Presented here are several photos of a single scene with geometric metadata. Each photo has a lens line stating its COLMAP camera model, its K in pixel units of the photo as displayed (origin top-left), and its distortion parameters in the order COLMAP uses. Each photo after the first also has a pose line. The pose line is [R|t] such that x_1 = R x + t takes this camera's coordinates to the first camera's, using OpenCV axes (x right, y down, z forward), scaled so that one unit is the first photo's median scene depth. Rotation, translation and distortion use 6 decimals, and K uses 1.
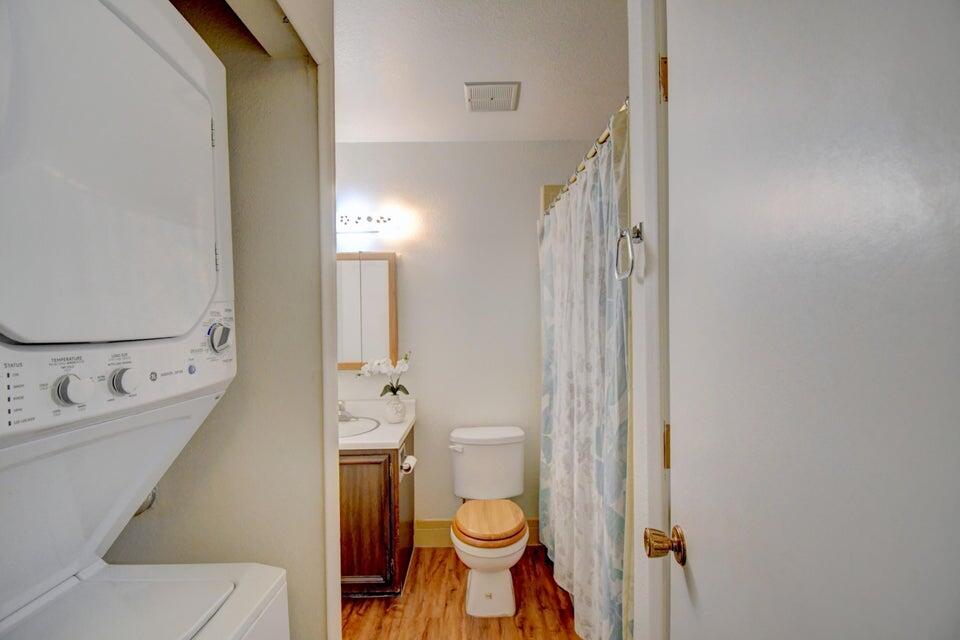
lens RADIAL K [[436.5, 0, 487.6], [0, 436.5, 321.4], [0, 0, 1]] dist [0.002652, 0.000186]
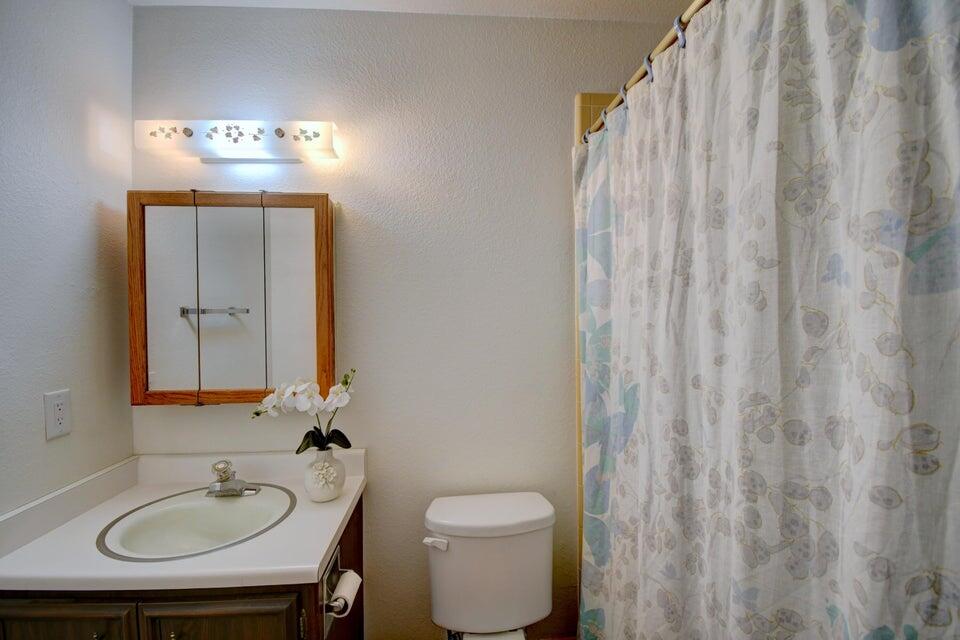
lens RADIAL K [[436.5, 0, 487.6], [0, 436.5, 321.4], [0, 0, 1]] dist [0.002652, 0.000186]
pose [[0.997716, 0.000907, 0.067538, -0.044087], [-0.001200, 0.999990, 0.004301, 0.004347], [-0.067533, -0.004372, 0.997707, 0.436060]]
